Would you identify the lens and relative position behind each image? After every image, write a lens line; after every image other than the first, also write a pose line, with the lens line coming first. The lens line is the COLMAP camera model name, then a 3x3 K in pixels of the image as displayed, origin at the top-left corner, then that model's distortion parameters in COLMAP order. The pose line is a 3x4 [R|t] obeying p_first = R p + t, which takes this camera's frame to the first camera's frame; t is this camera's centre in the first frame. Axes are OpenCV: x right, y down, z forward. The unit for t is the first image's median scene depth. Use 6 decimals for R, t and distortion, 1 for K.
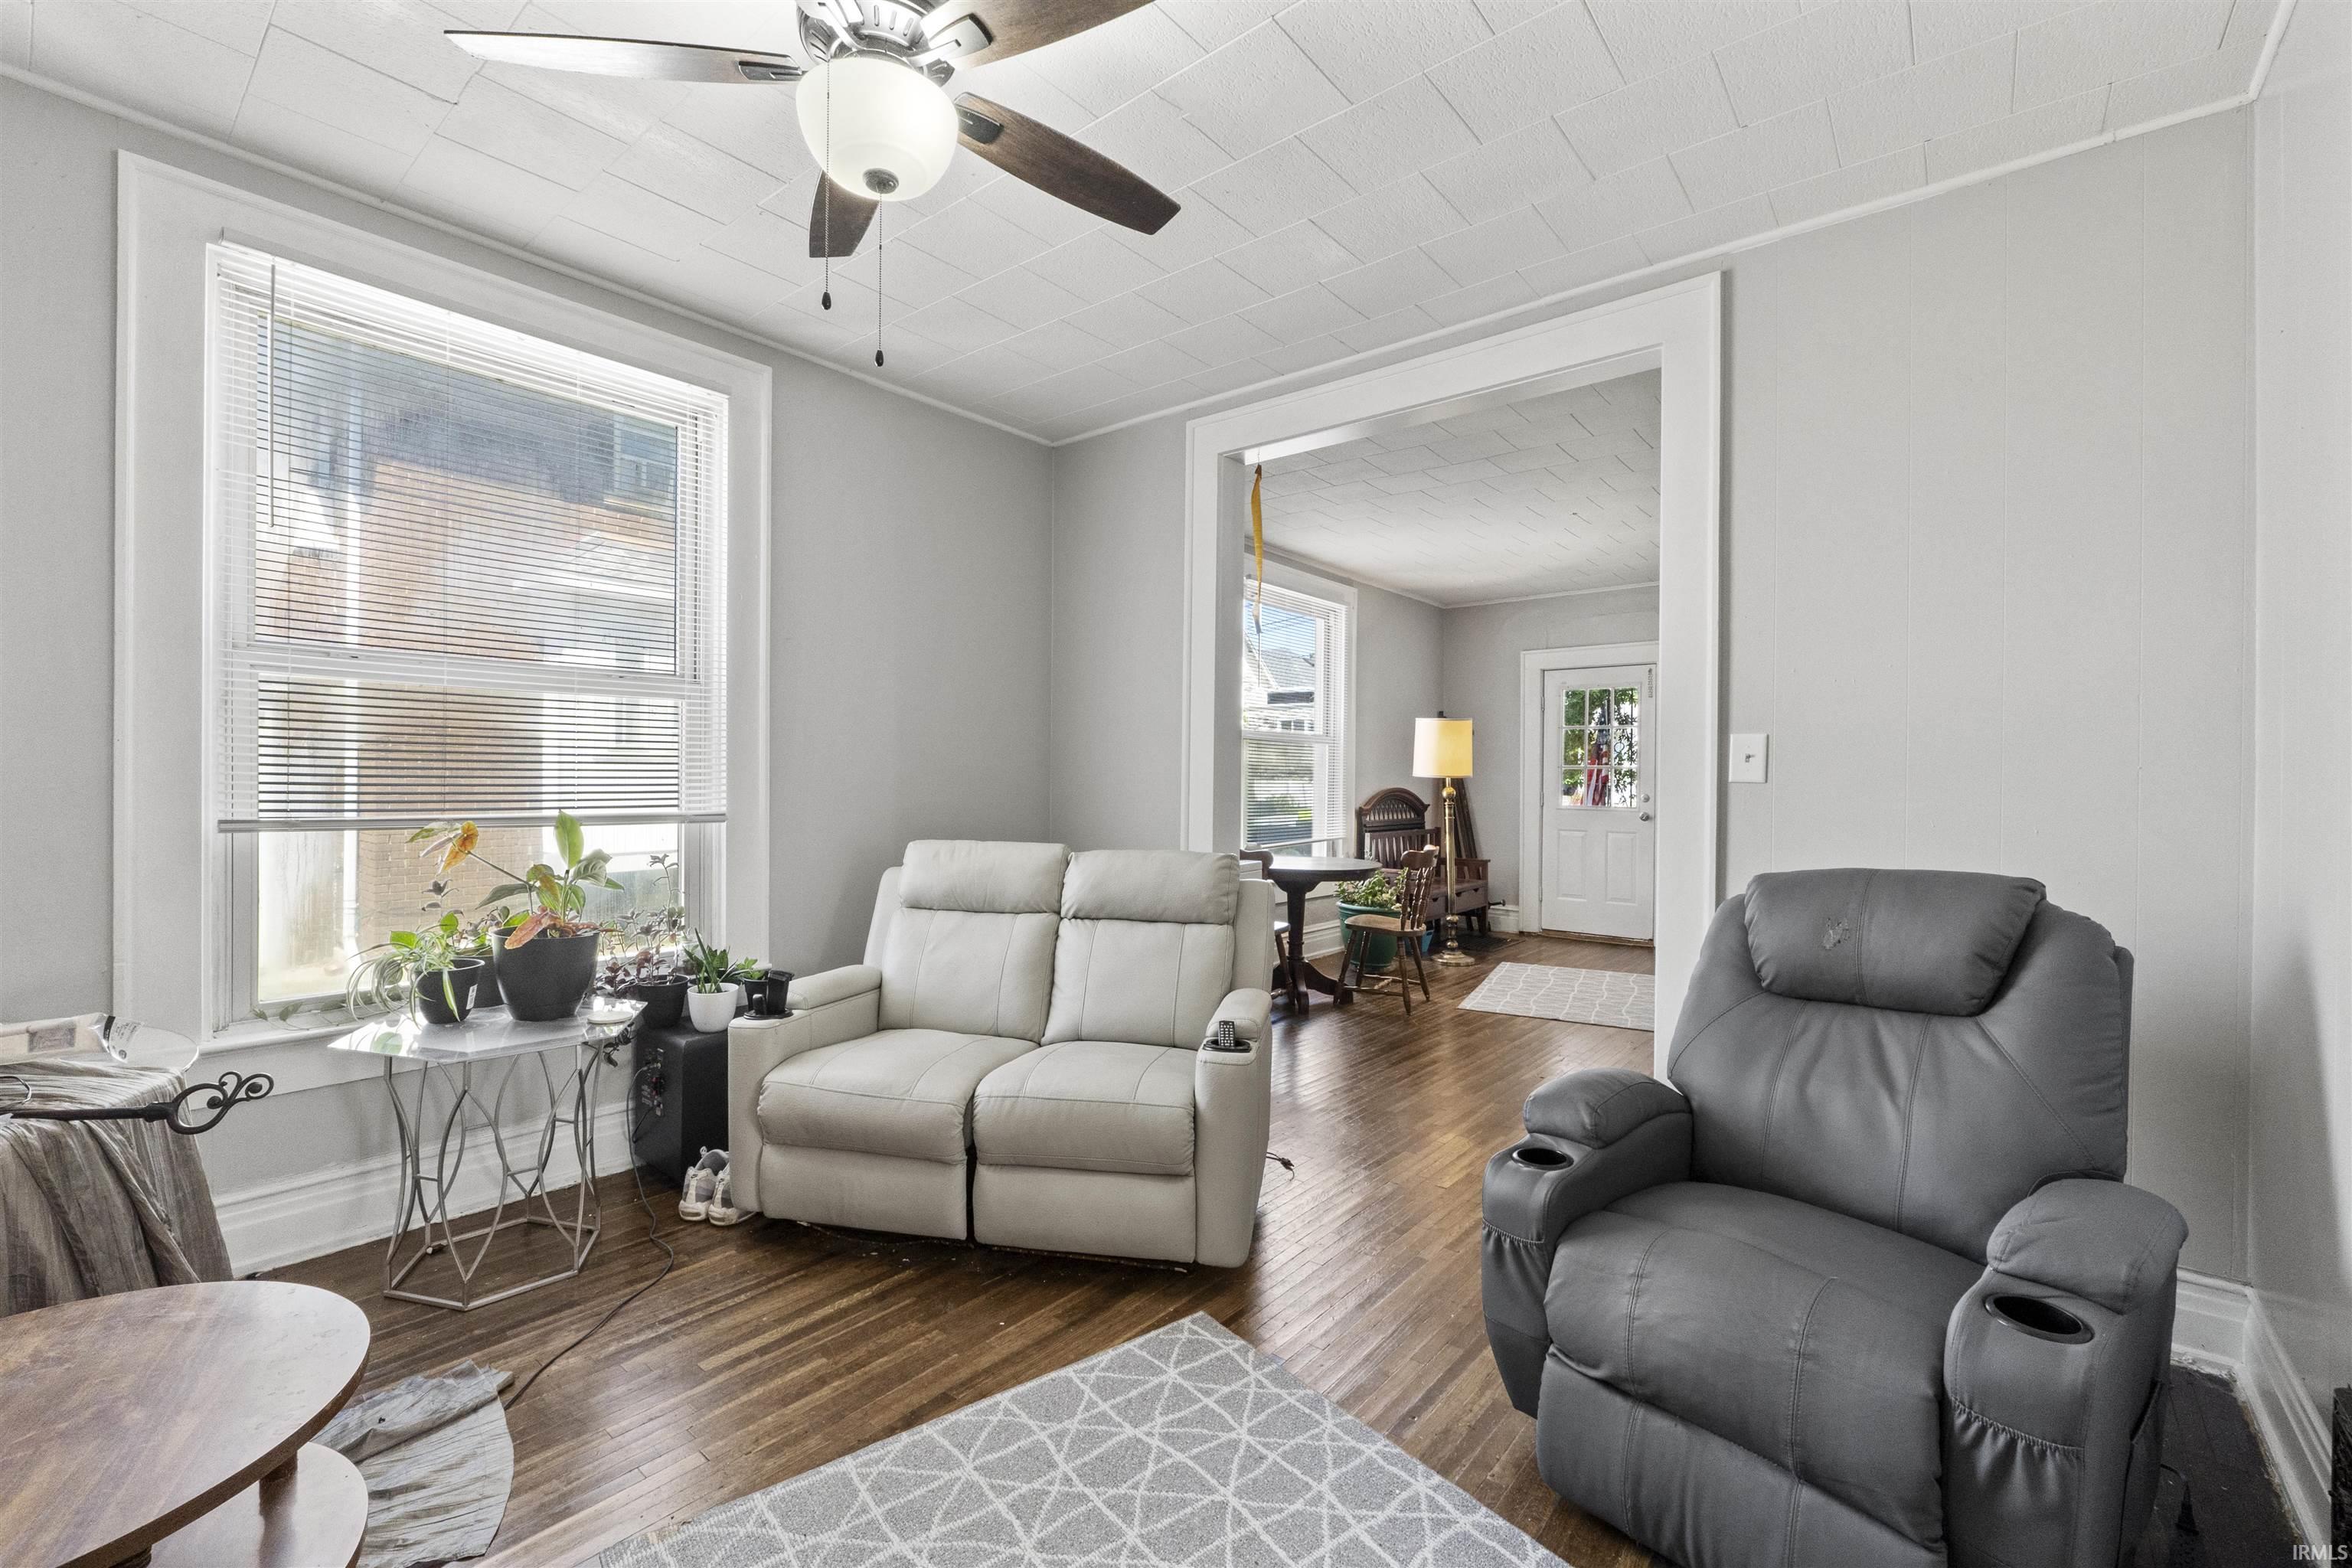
lens RADIAL K [[1025.0, 0, 1166.9], [0, 1025.0, 782.3], [0, 0, 1]] dist [-0.012084, 0.000019]
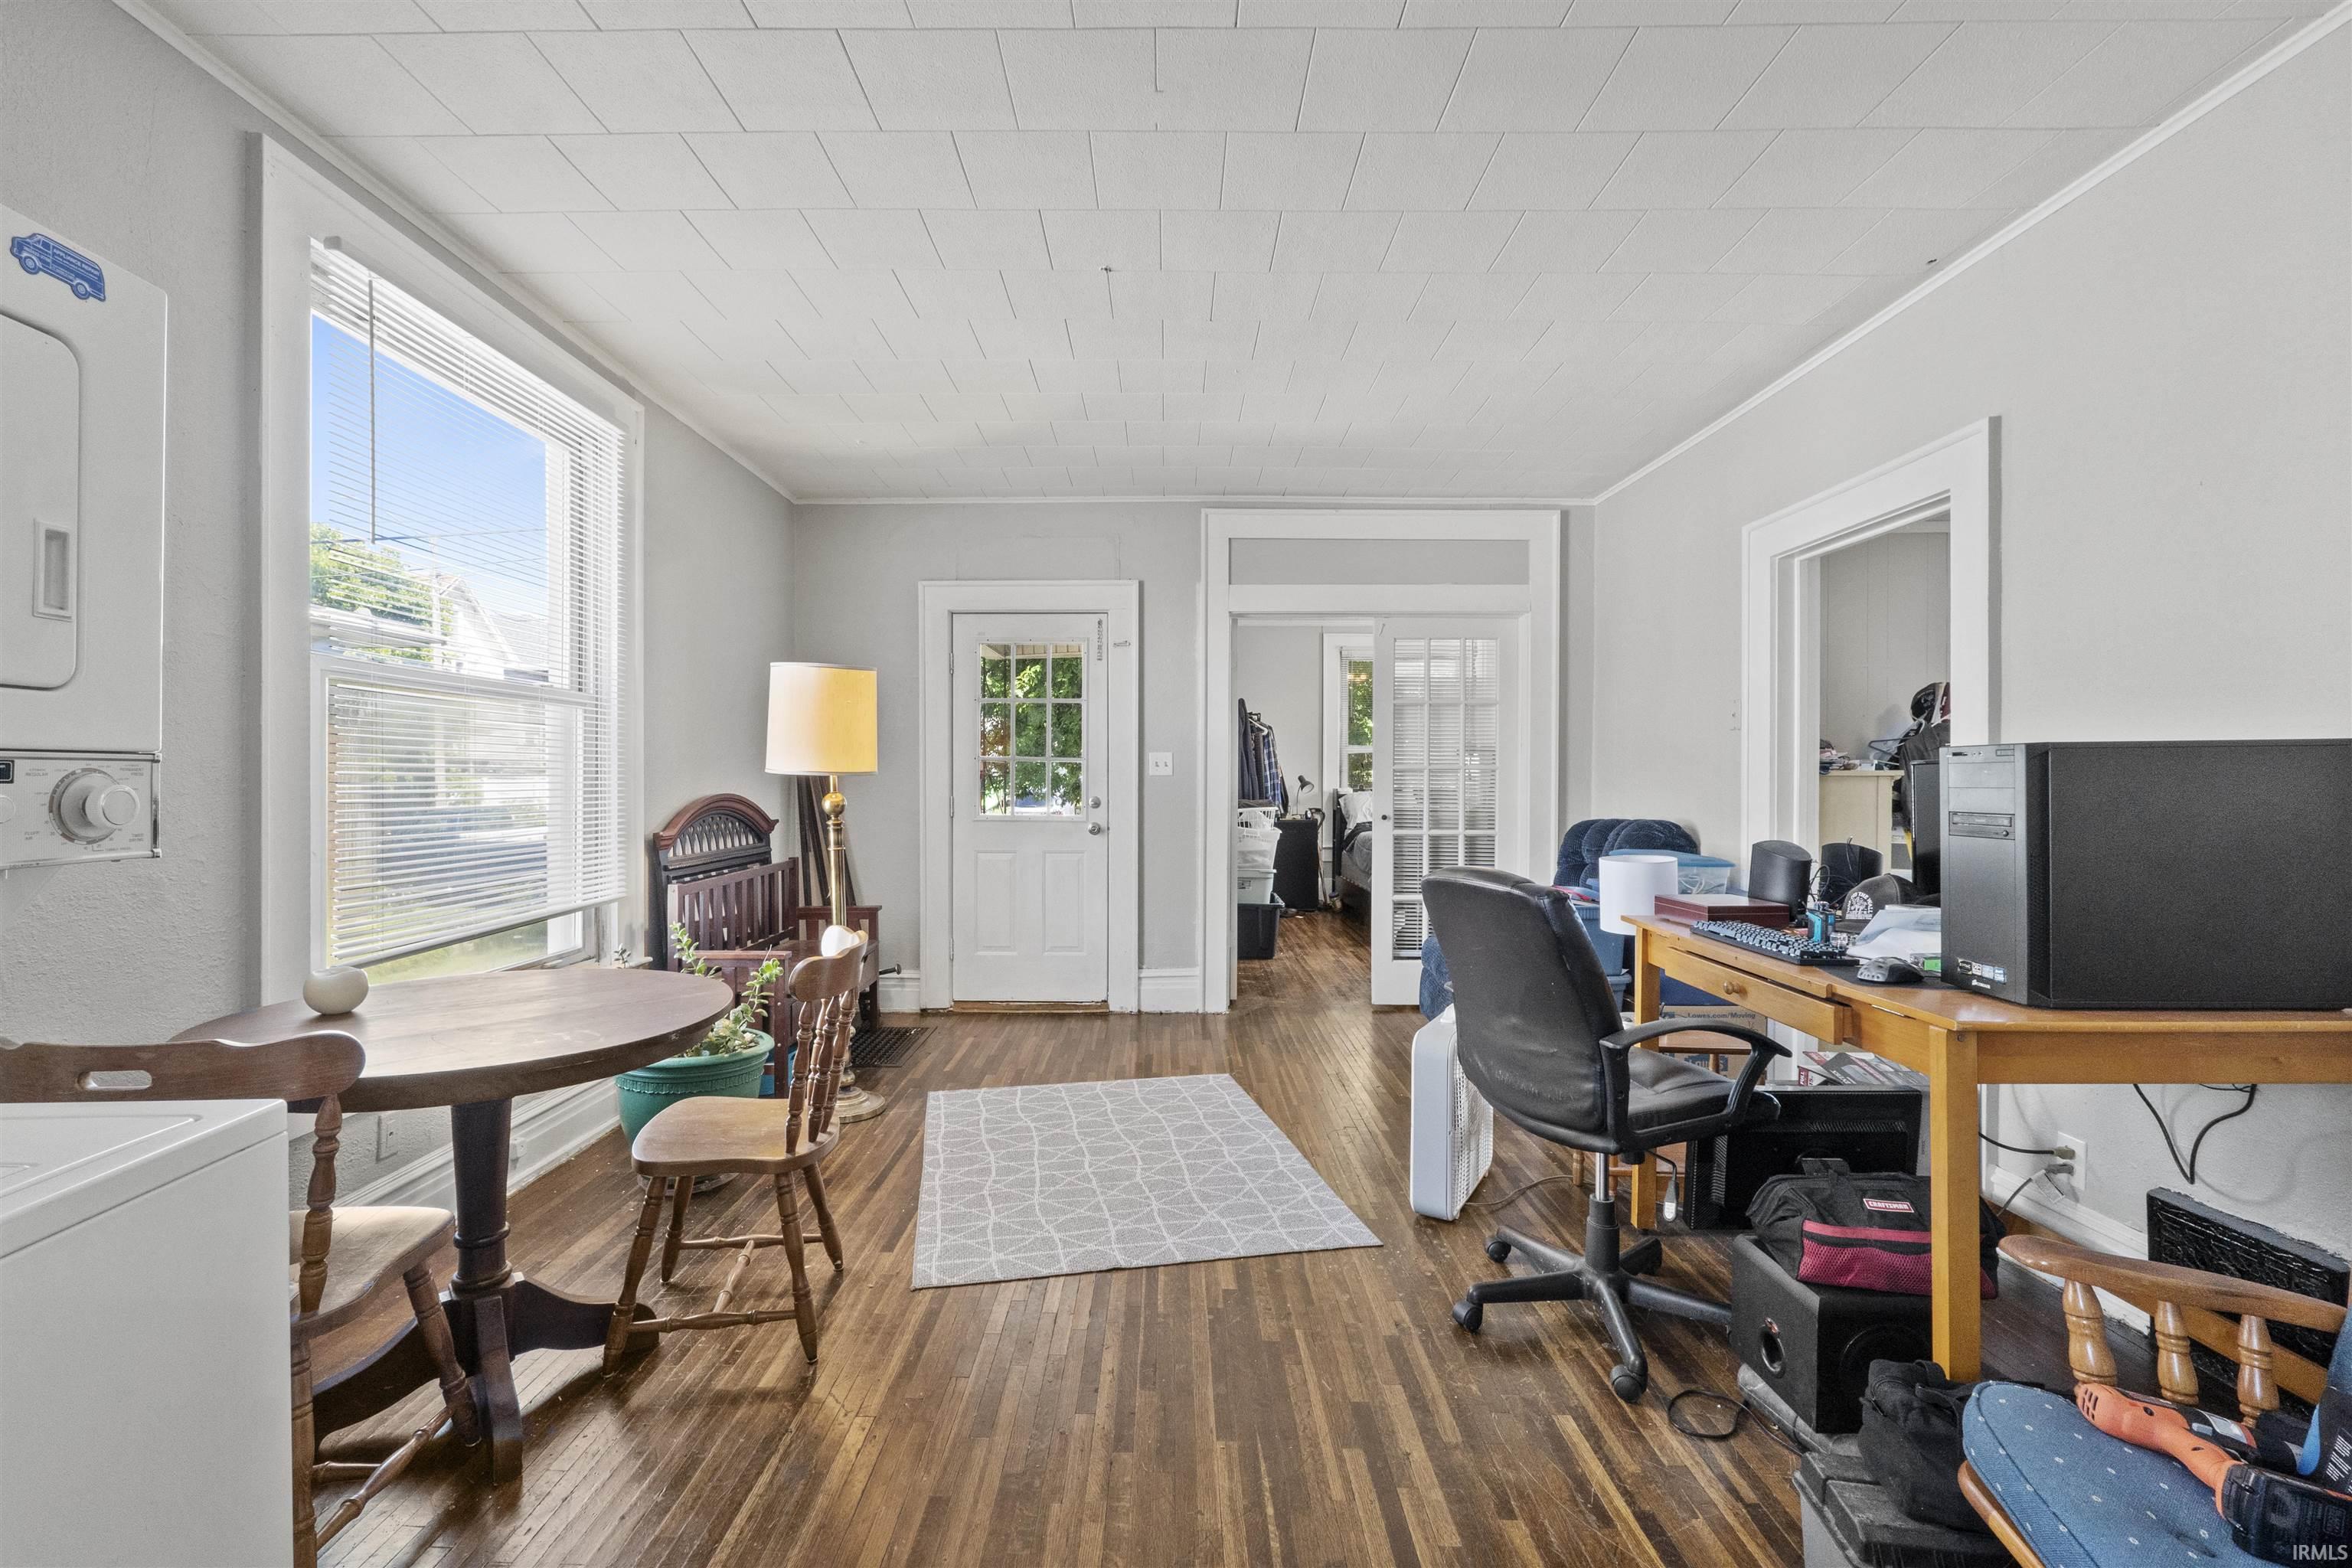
lens RADIAL K [[1025.0, 0, 1167.1], [0, 1025.0, 788.1], [0, 0, 1]] dist [-0.012084, 0.000019]
pose [[0.787196, -0.013397, 0.616558, 0.080095], [0.011580, 0.999909, 0.006942, 0.001568], [-0.616594, 0.001675, 0.787279, 0.467741]]
